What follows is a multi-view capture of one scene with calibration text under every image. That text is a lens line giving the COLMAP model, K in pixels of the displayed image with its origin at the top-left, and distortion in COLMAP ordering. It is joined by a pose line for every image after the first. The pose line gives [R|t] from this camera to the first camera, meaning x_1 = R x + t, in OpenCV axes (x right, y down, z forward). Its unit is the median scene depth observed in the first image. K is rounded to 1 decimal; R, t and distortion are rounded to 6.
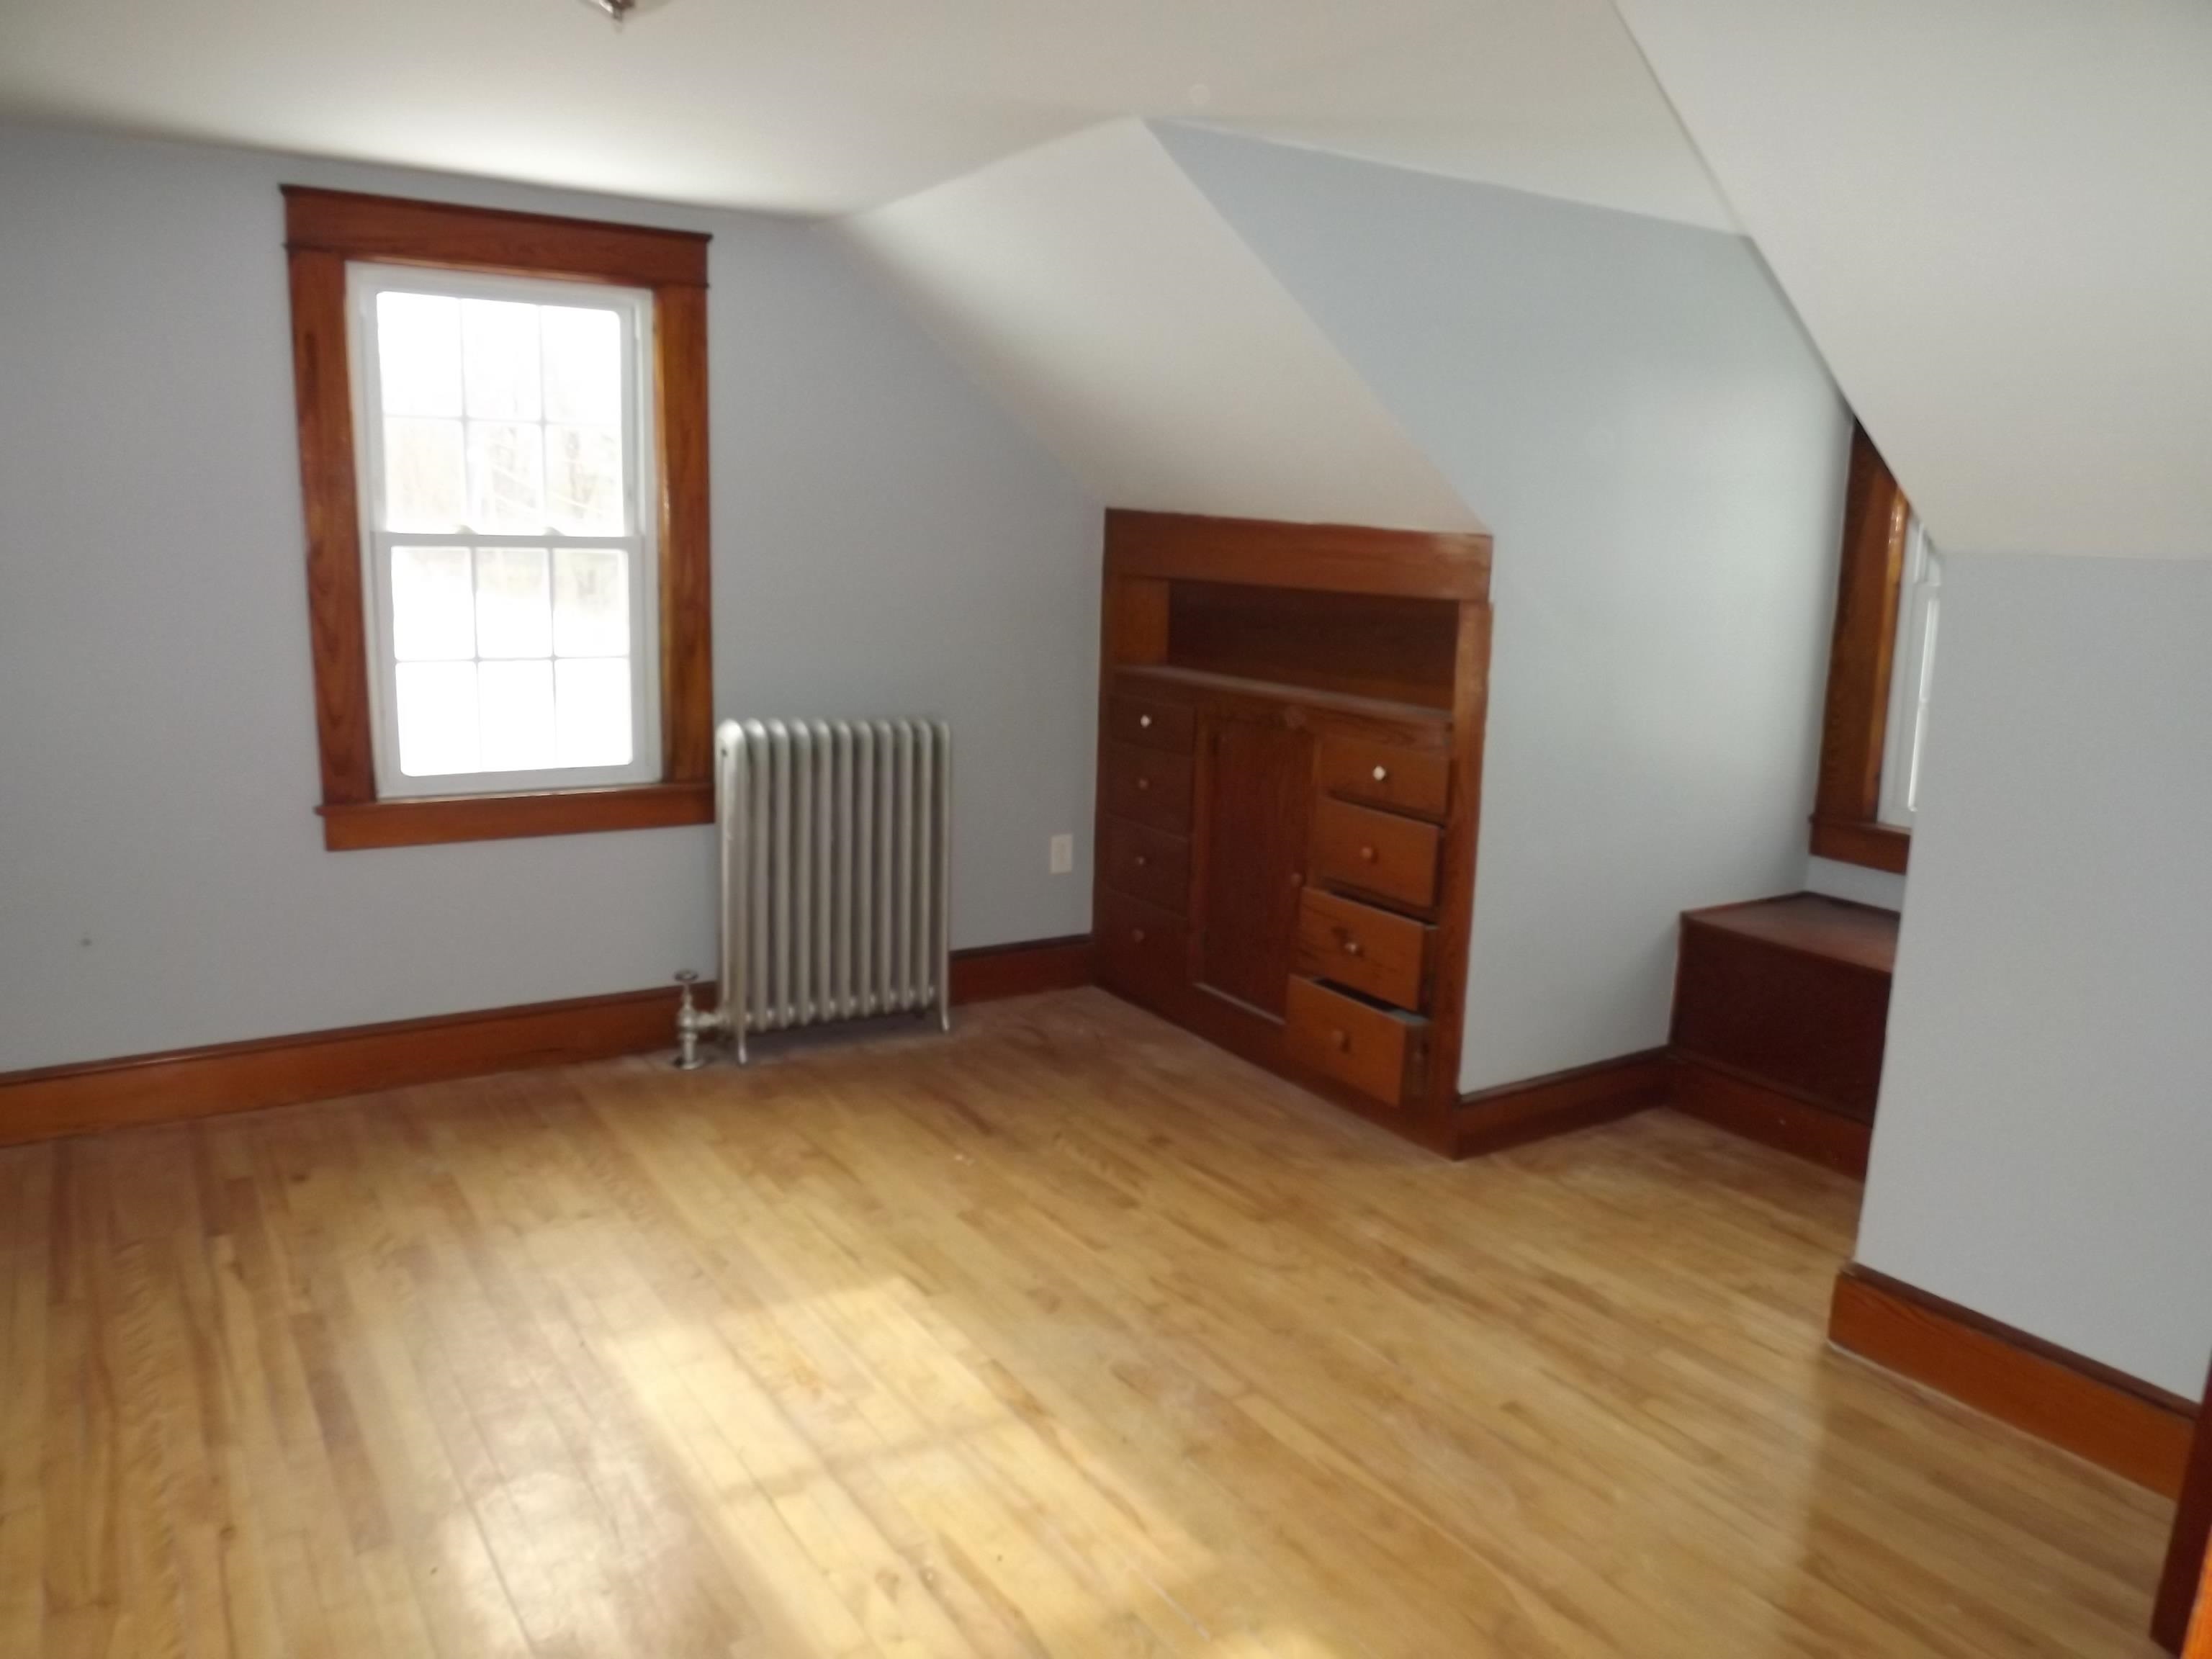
lens RADIAL K [[1555.5, 0, 1097.7], [0, 1555.5, 824.8], [0, 0, 1]] dist [-0.054994, 0.002691]
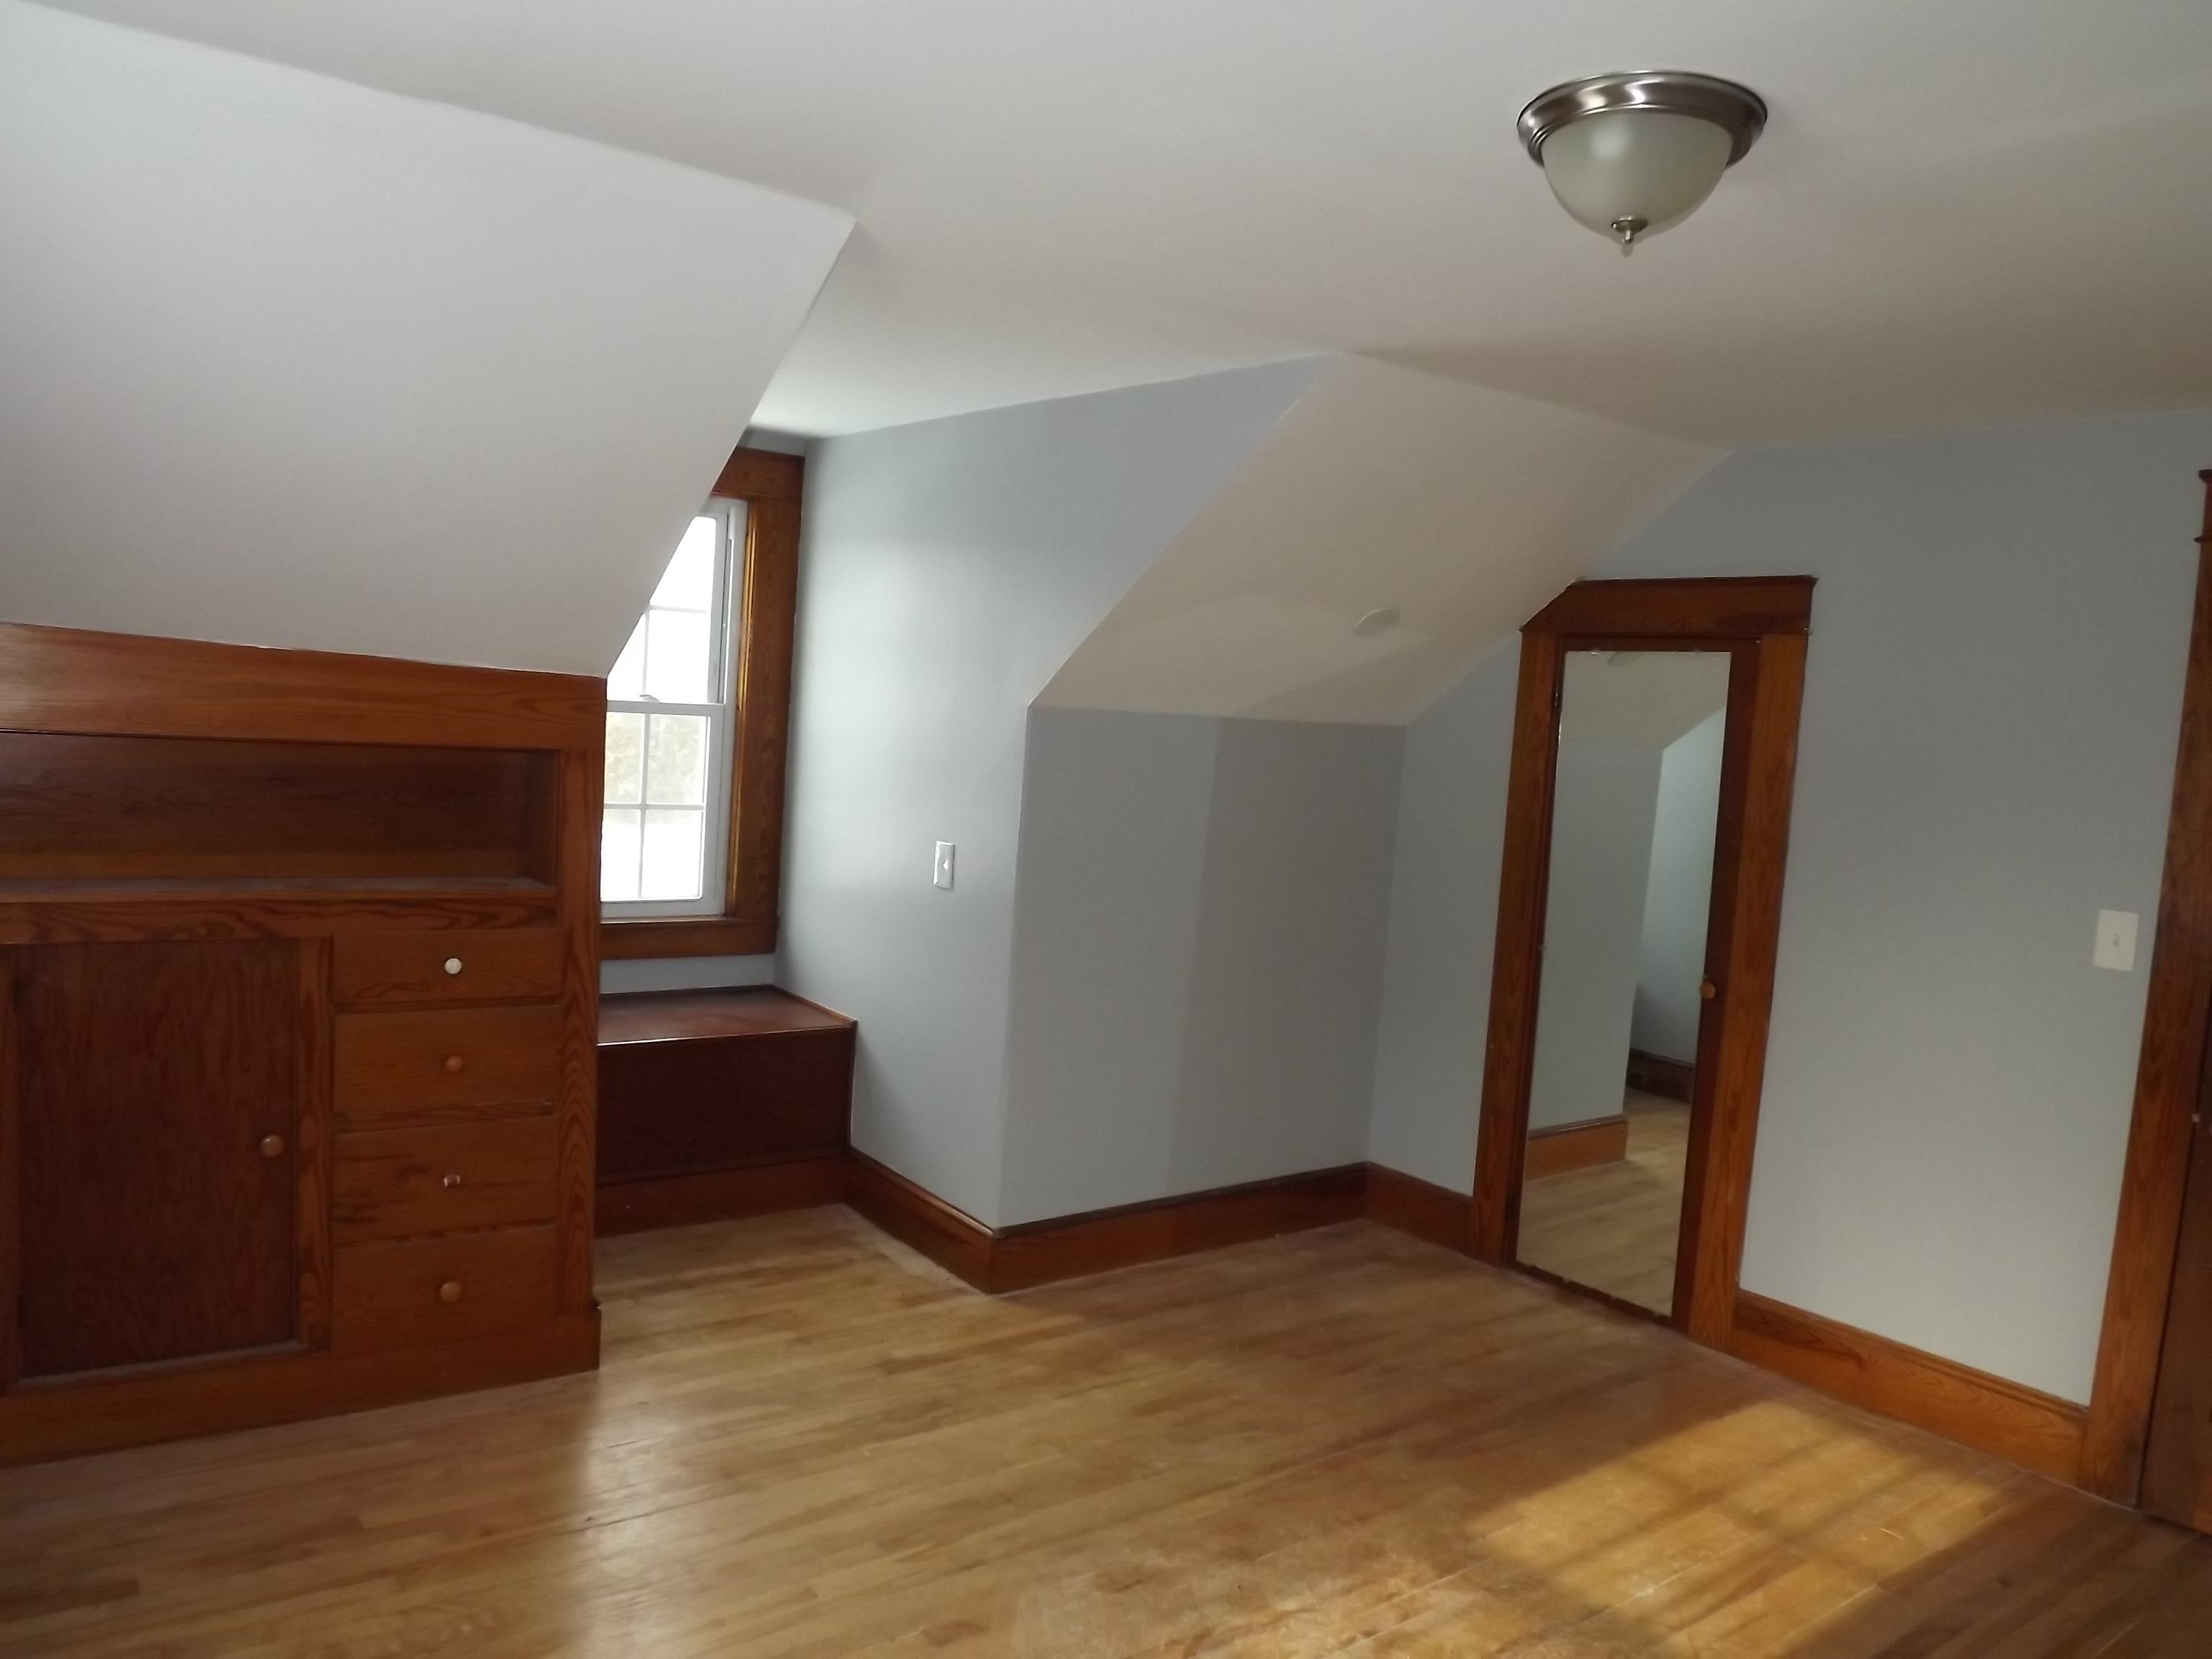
lens RADIAL K [[1555.5, 0, 1097.7], [0, 1555.5, 824.8], [0, 0, 1]] dist [-0.054994, 0.002691]
pose [[-0.042056, -0.119485, 0.991945, -0.399635], [0.115492, 0.985586, 0.123616, -0.109585], [-0.992418, 0.119761, -0.027650, 0.437600]]
